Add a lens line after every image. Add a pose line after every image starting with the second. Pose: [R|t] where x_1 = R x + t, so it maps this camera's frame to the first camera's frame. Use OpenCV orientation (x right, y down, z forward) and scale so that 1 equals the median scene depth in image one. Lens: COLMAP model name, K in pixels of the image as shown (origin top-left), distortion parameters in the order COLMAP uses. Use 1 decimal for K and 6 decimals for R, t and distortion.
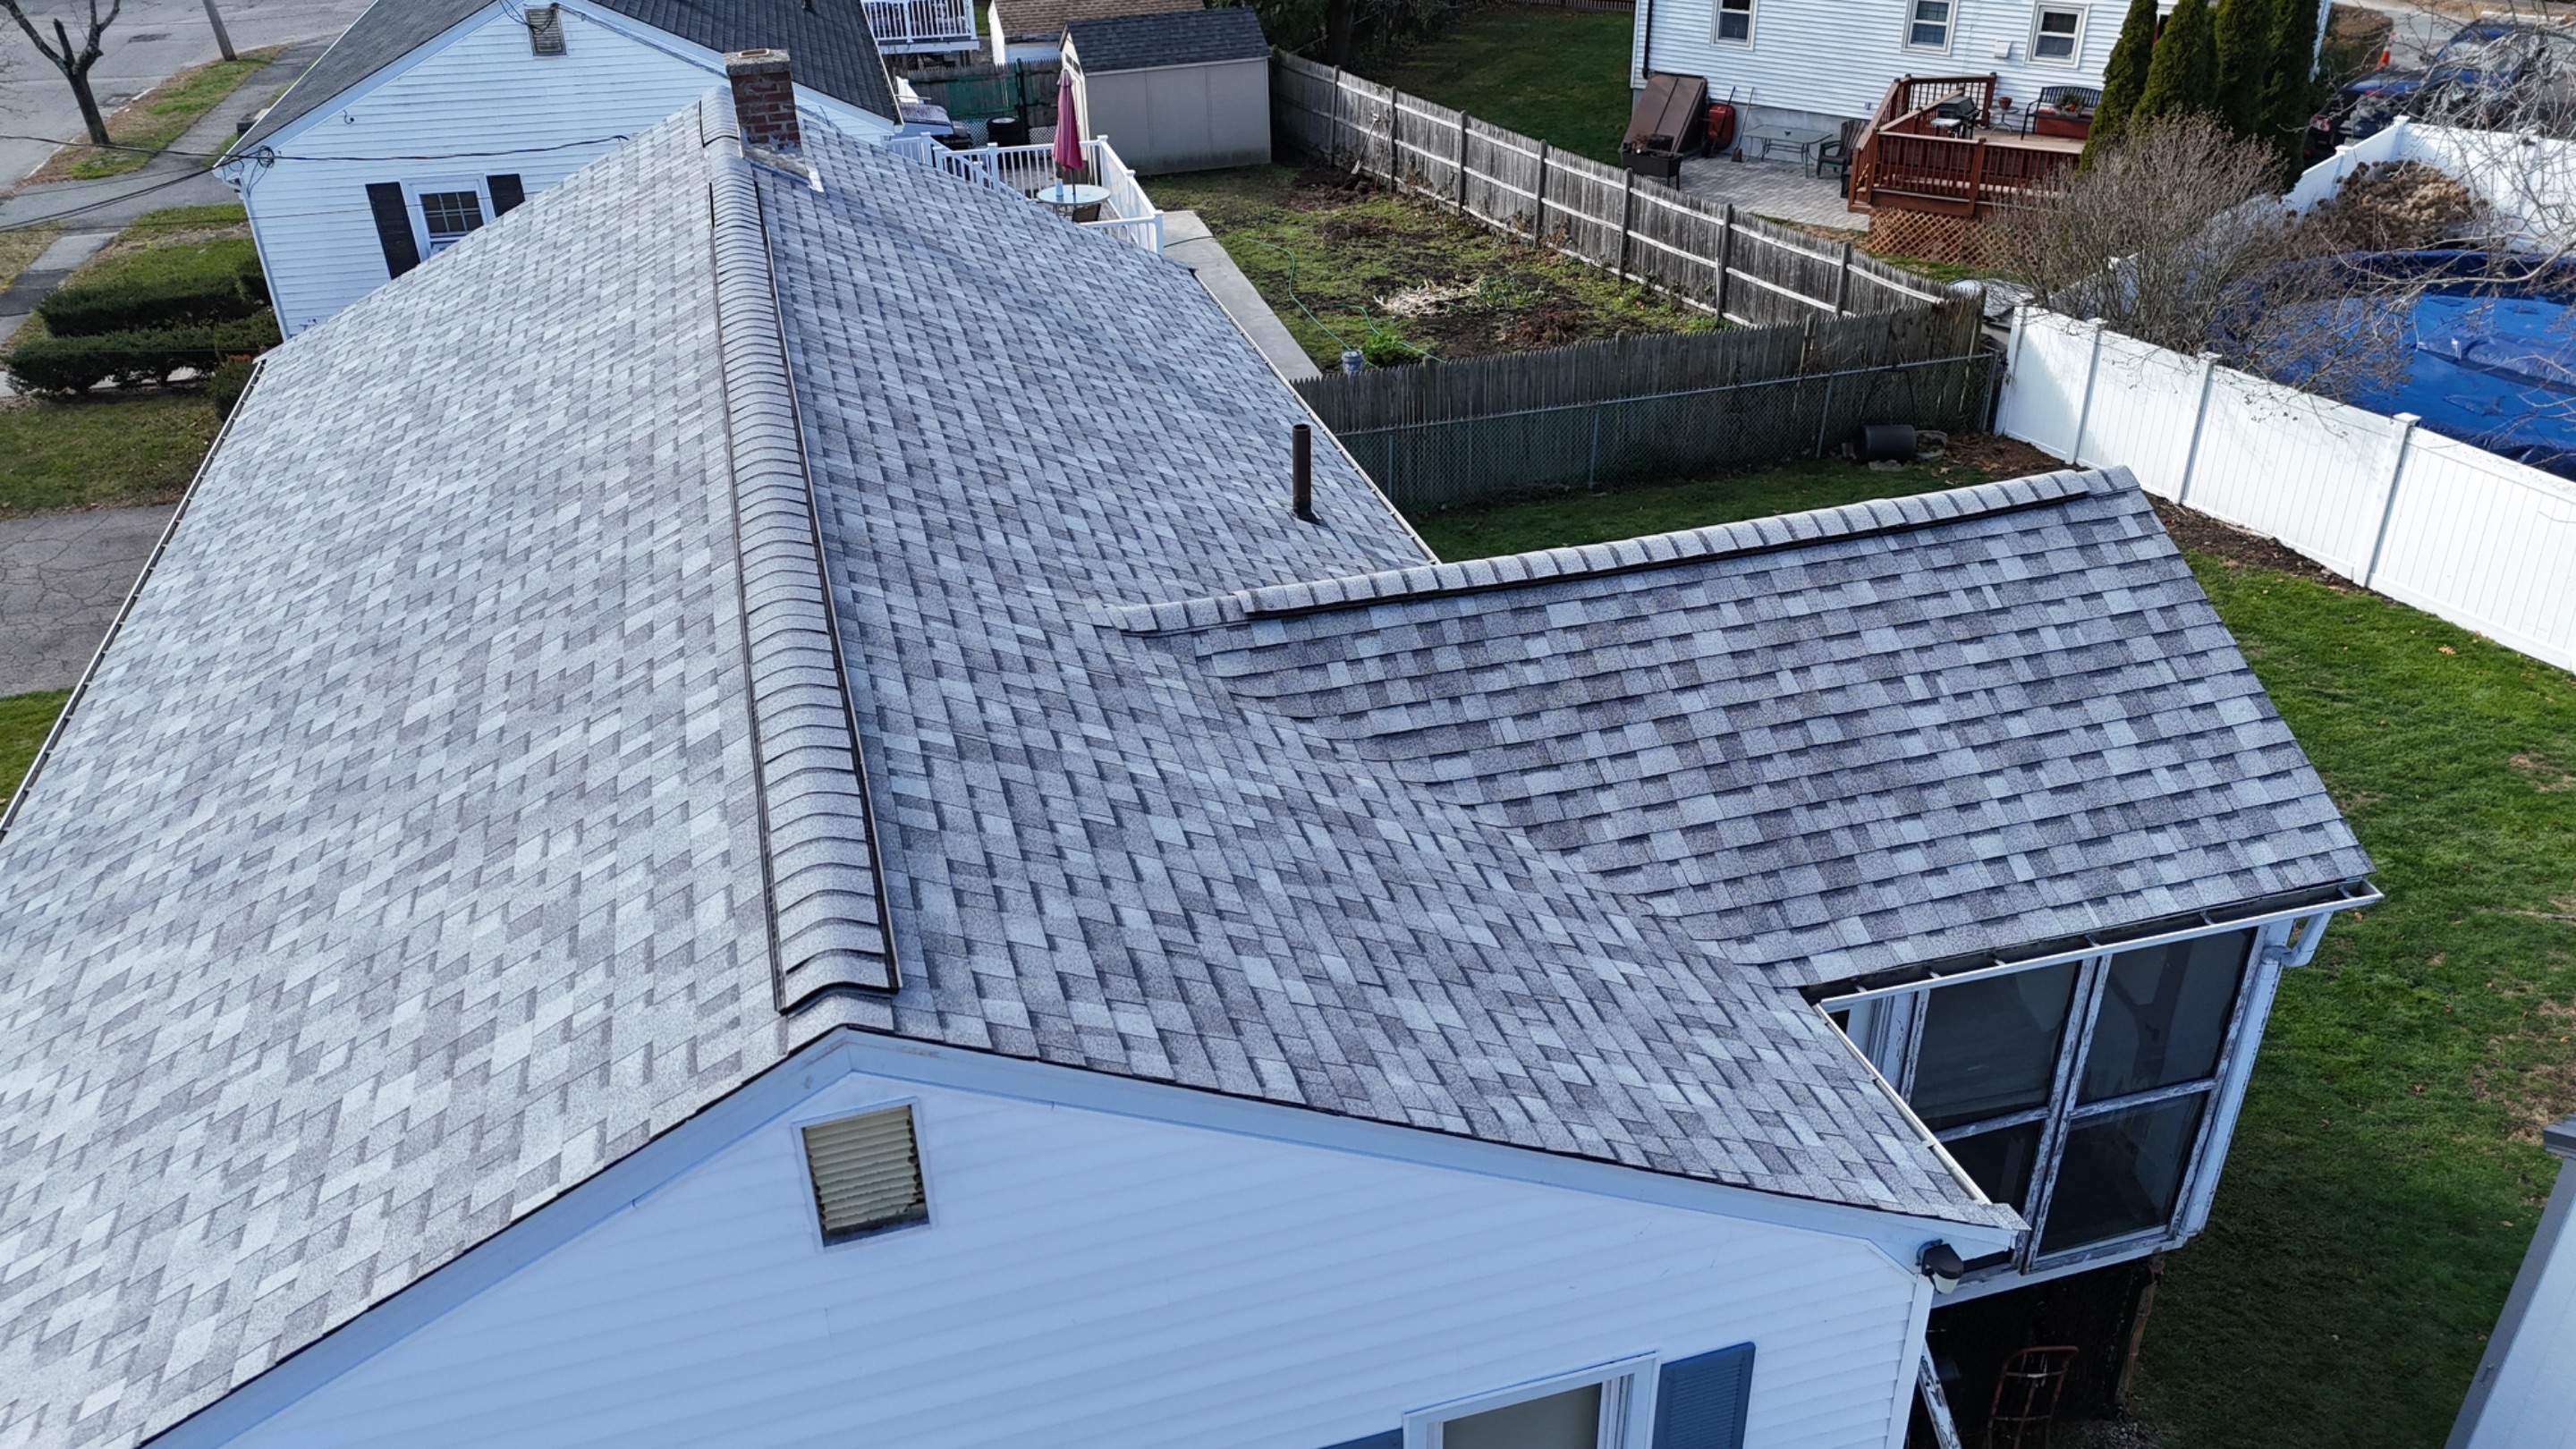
lens RADIAL K [[1886.9, 0, 1296.3], [0, 1886.9, 732.0], [0, 0, 1]] dist [0.074339, -0.072390]
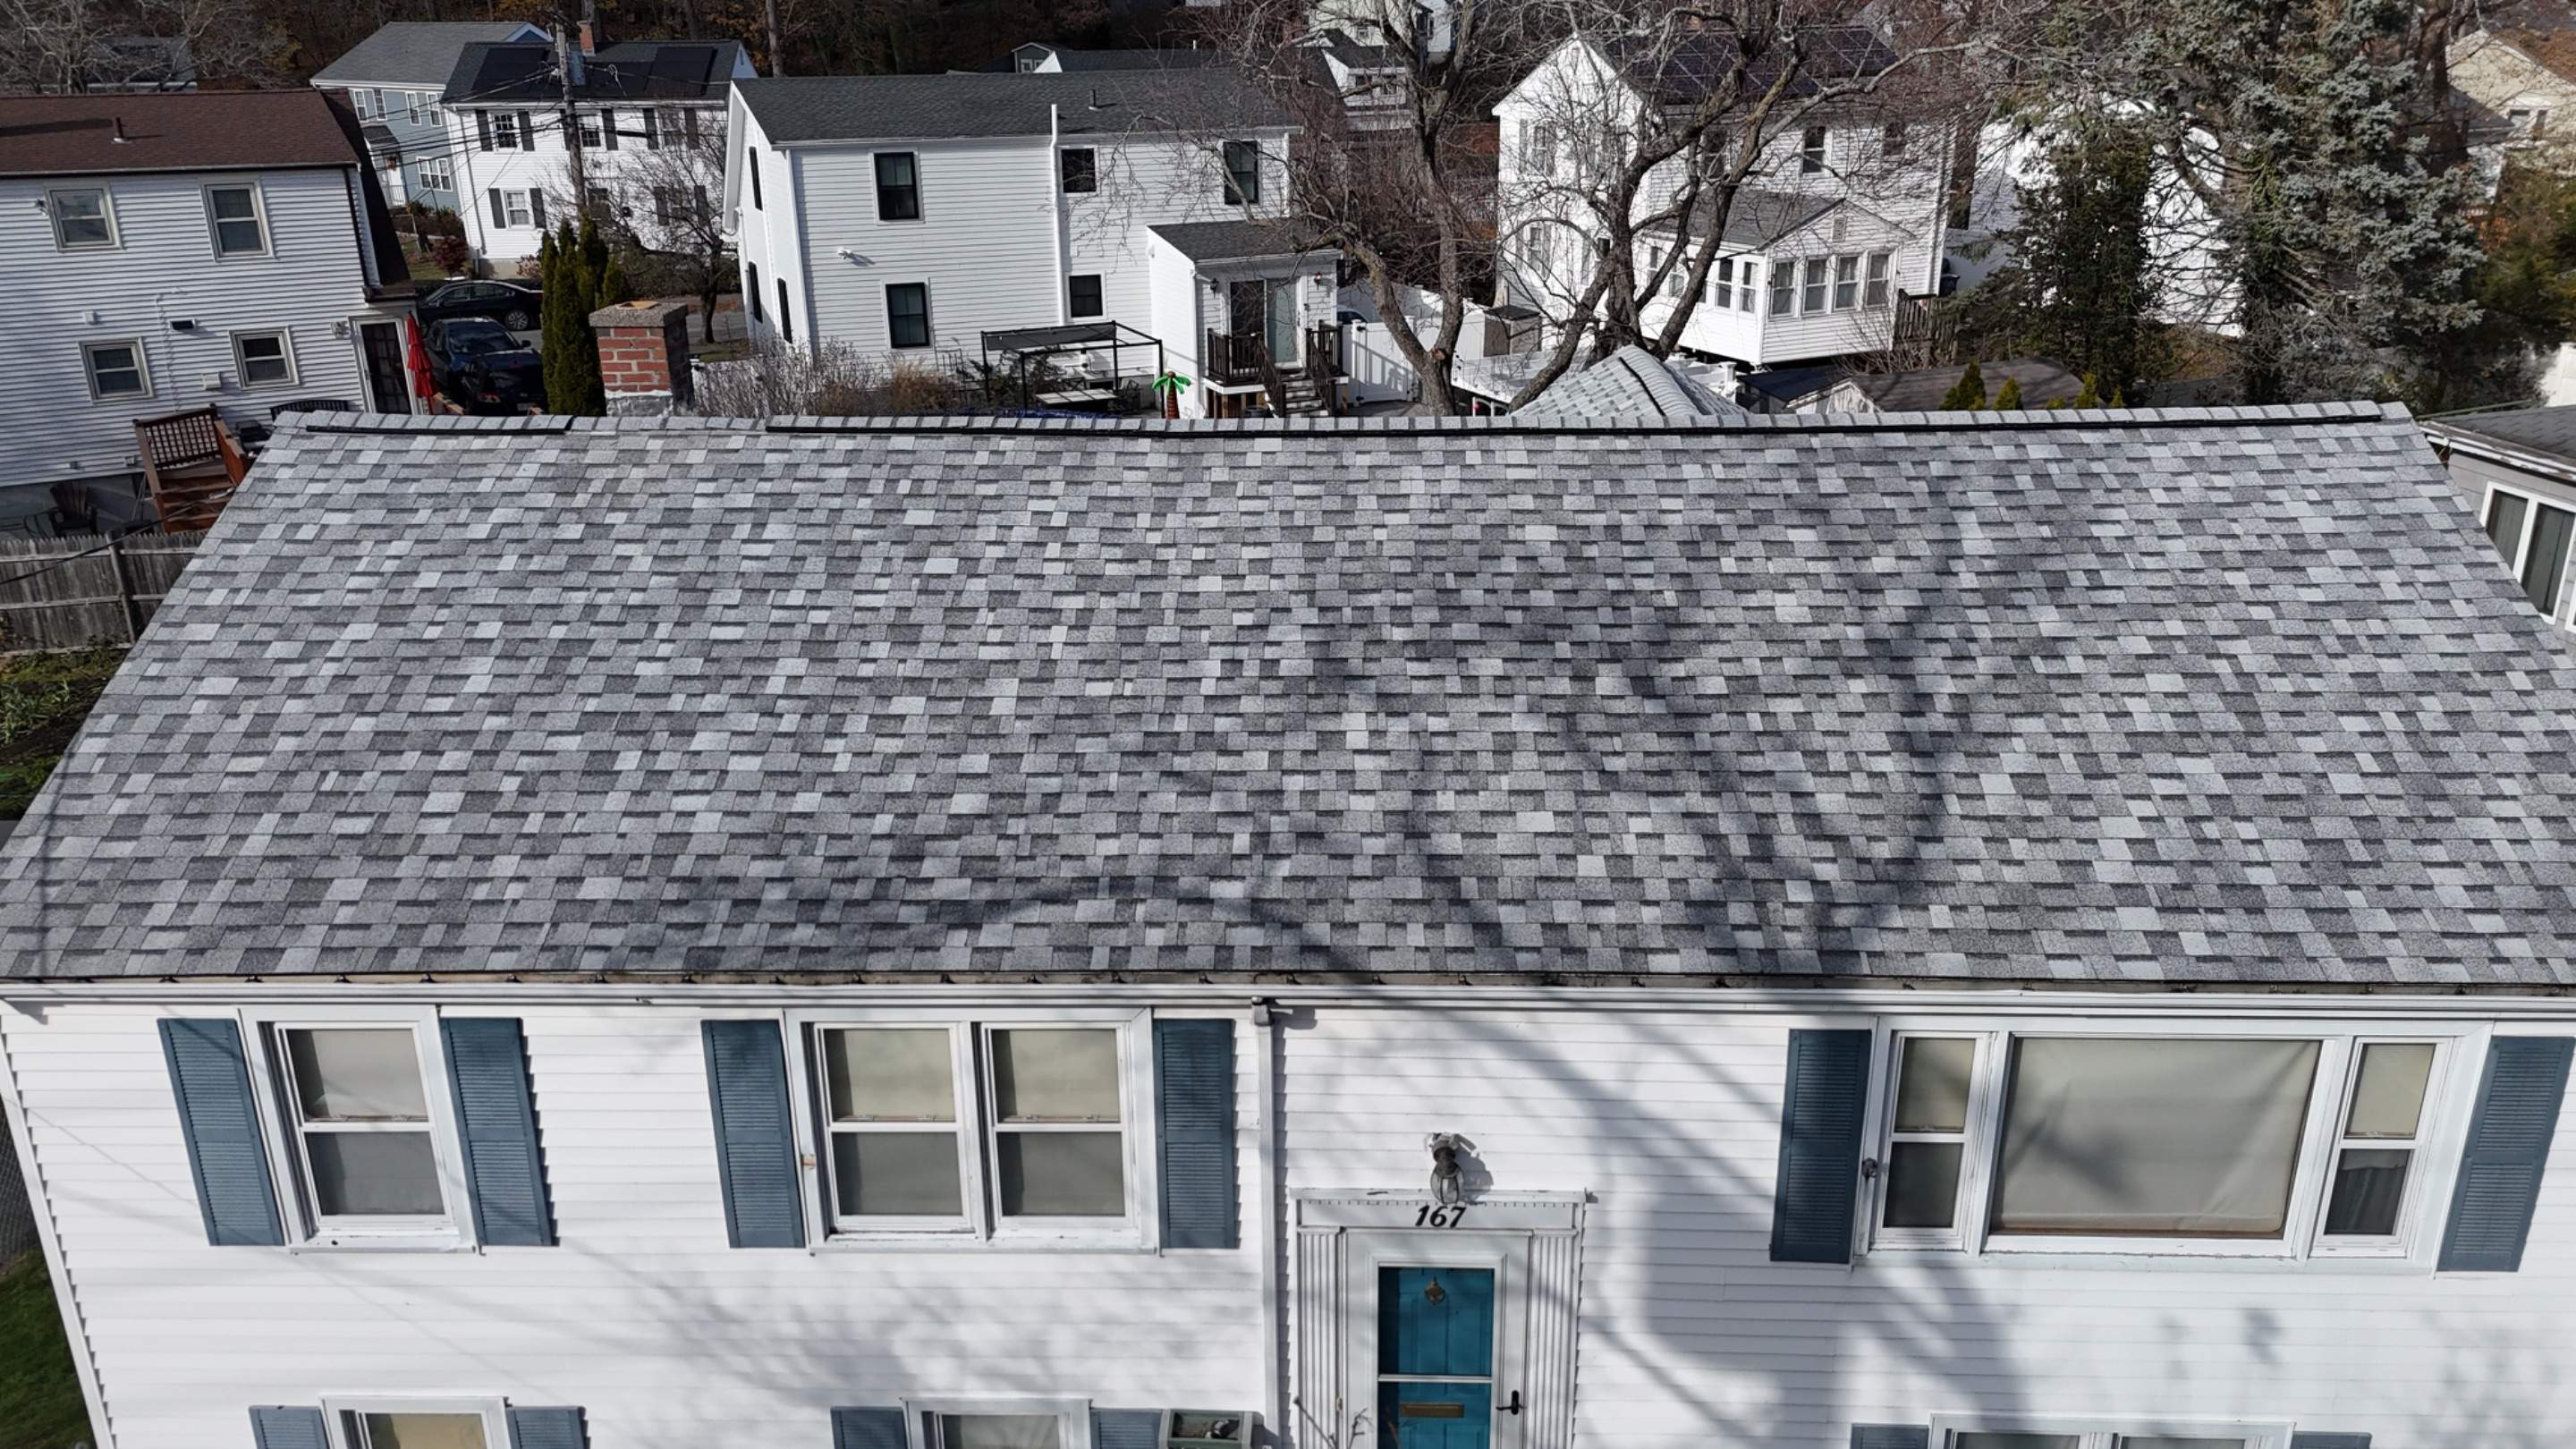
lens RADIAL K [[1886.9, 0, 1292.4], [0, 1886.9, 730.1], [0, 0, 1]] dist [0.074339, -0.072390]
pose [[0.306297, -0.311292, 0.899600, -1.487504], [0.480225, 0.866487, 0.136326, -0.234224], [-0.821929, 0.390254, 0.414892, 0.694306]]
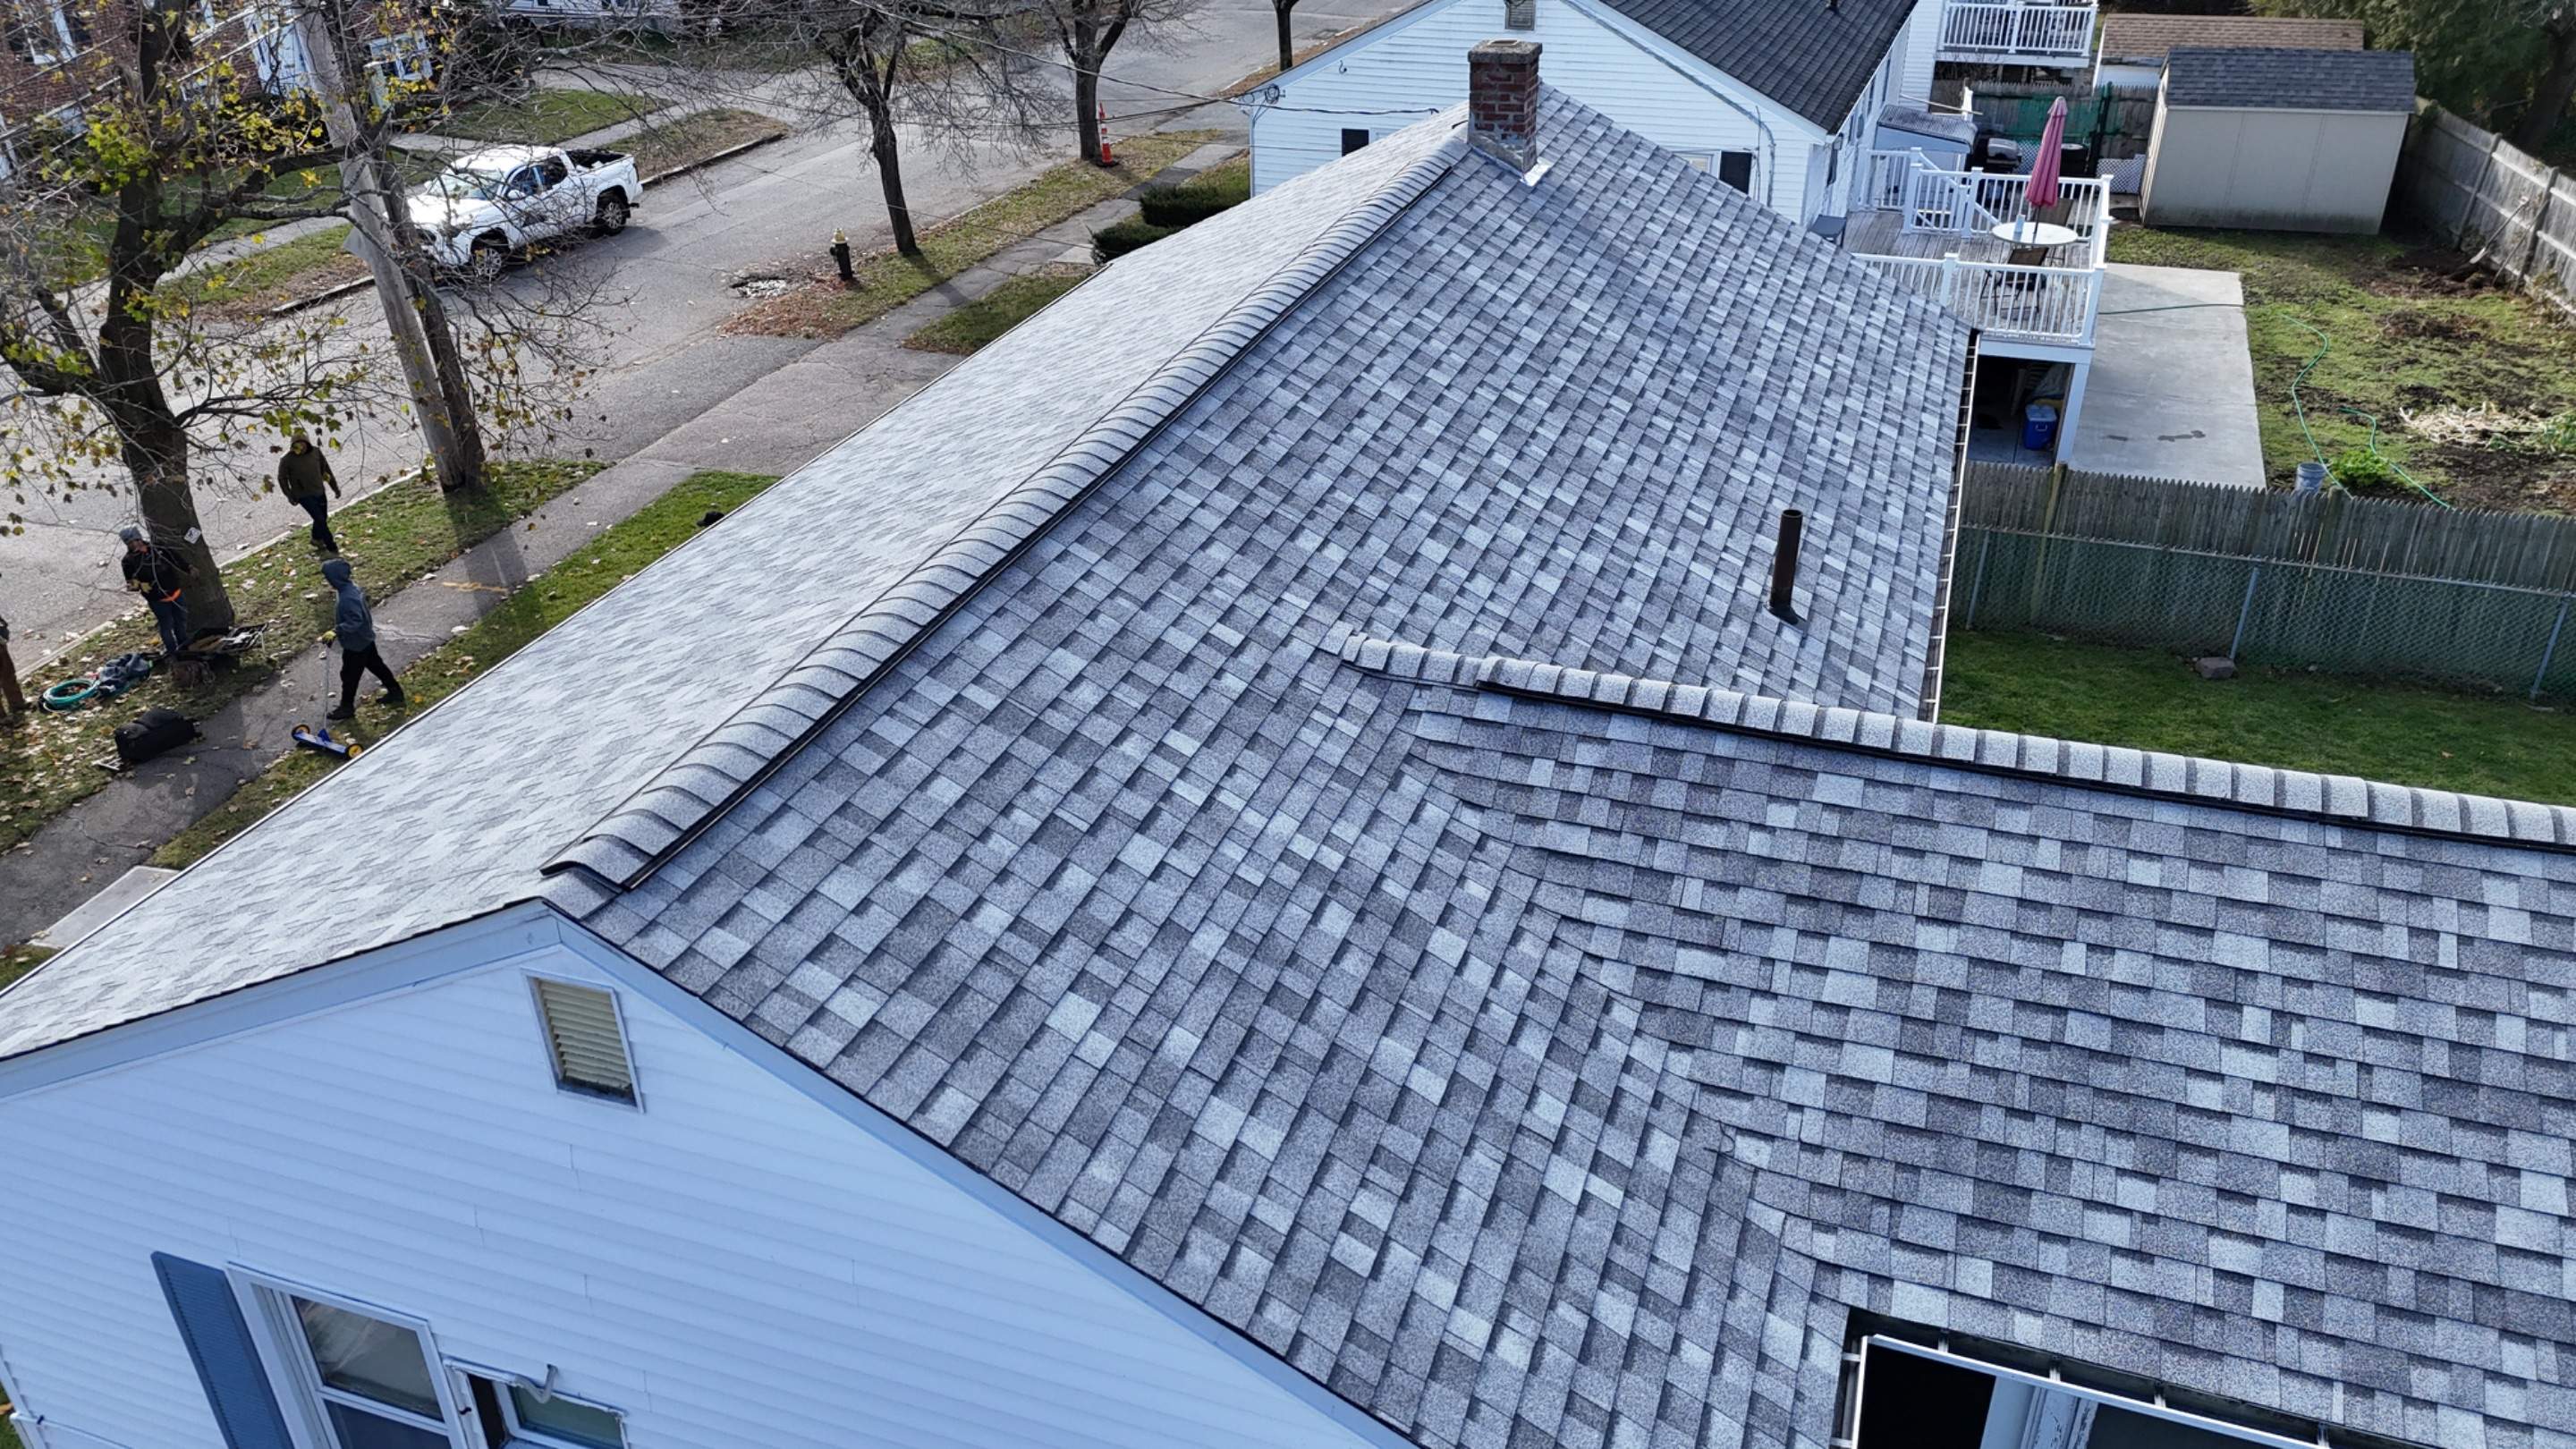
lens RADIAL K [[1886.9, 0, 1299.4], [0, 1886.9, 735.3], [0, 0, 1]] dist [0.074339, -0.072390]
pose [[0.814983, 0.291945, -0.500570, 0.352800], [-0.288493, 0.953571, 0.086449, -0.086582], [0.502567, 0.073957, 0.861369, 0.142053]]
